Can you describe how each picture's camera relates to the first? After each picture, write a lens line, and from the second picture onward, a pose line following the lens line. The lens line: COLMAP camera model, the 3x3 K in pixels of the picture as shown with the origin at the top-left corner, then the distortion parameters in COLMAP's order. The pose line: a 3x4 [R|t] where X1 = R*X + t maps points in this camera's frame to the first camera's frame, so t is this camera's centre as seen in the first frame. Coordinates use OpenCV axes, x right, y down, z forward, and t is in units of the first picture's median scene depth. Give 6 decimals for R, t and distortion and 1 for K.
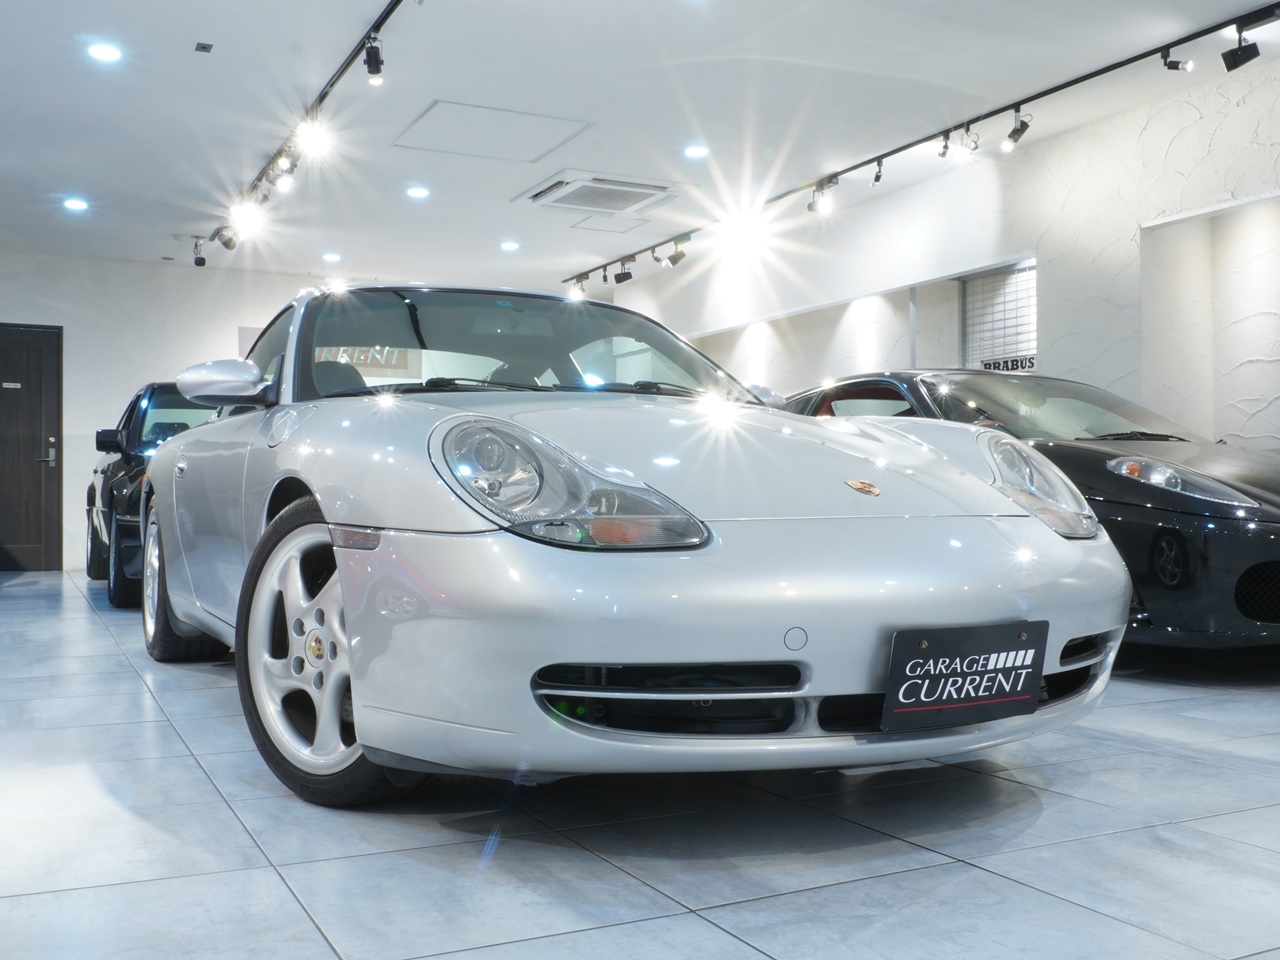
lens RADIAL K [[1303.9, 0, 633.5], [0, 1303.9, 488.9], [0, 0, 1]] dist [-0.000530, 0.000000]
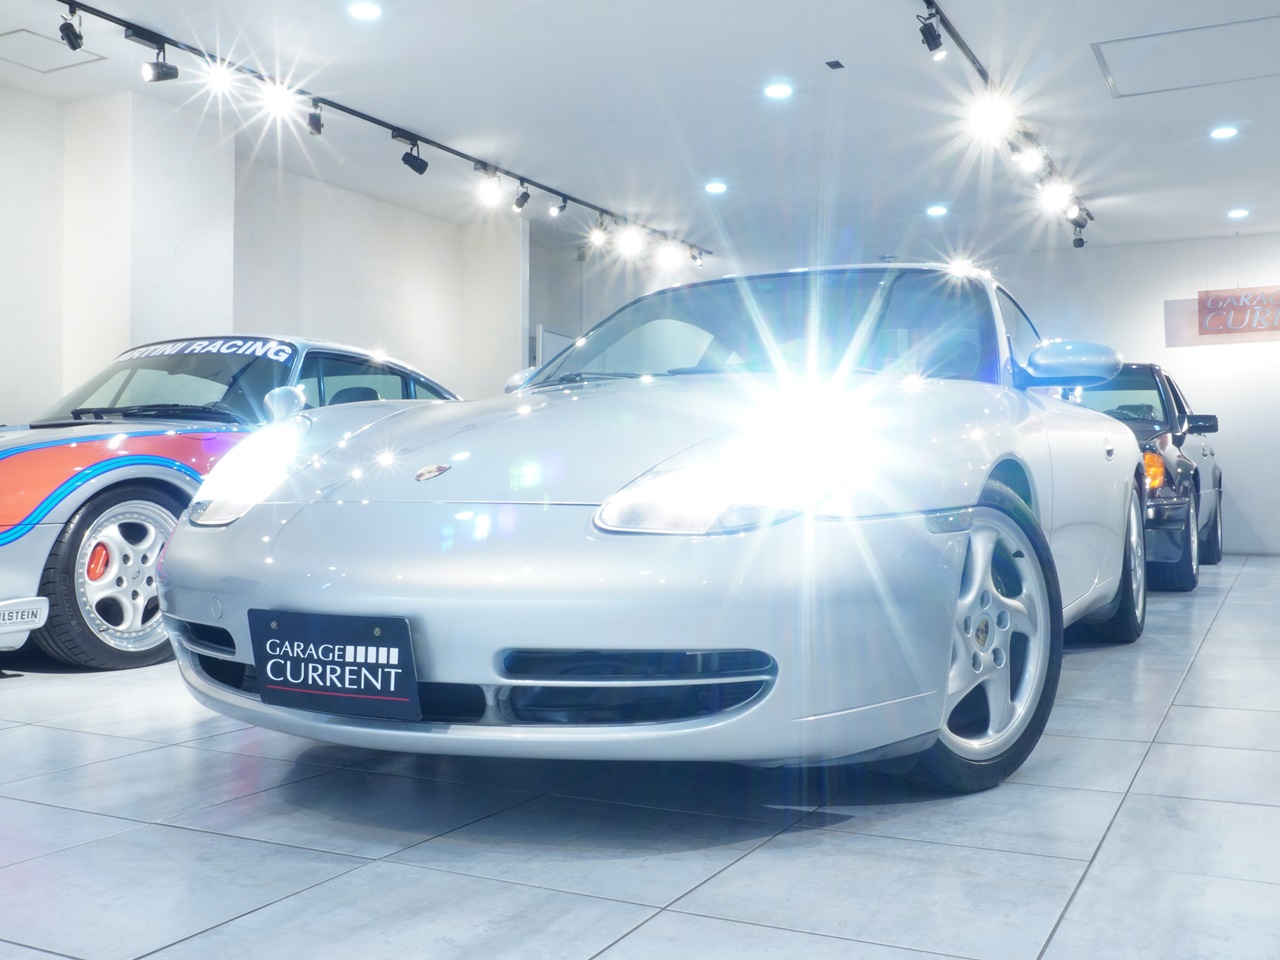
lens RADIAL K [[1303.9, 0, 634.9], [0, 1303.9, 482.3], [0, 0, 1]] dist [-0.000530, 0.000000]
pose [[0.559748, 0.008561, -0.828618, 0.423705], [-0.001154, 0.999954, 0.009552, -0.001015], [0.828662, -0.004390, 0.559732, 0.228173]]
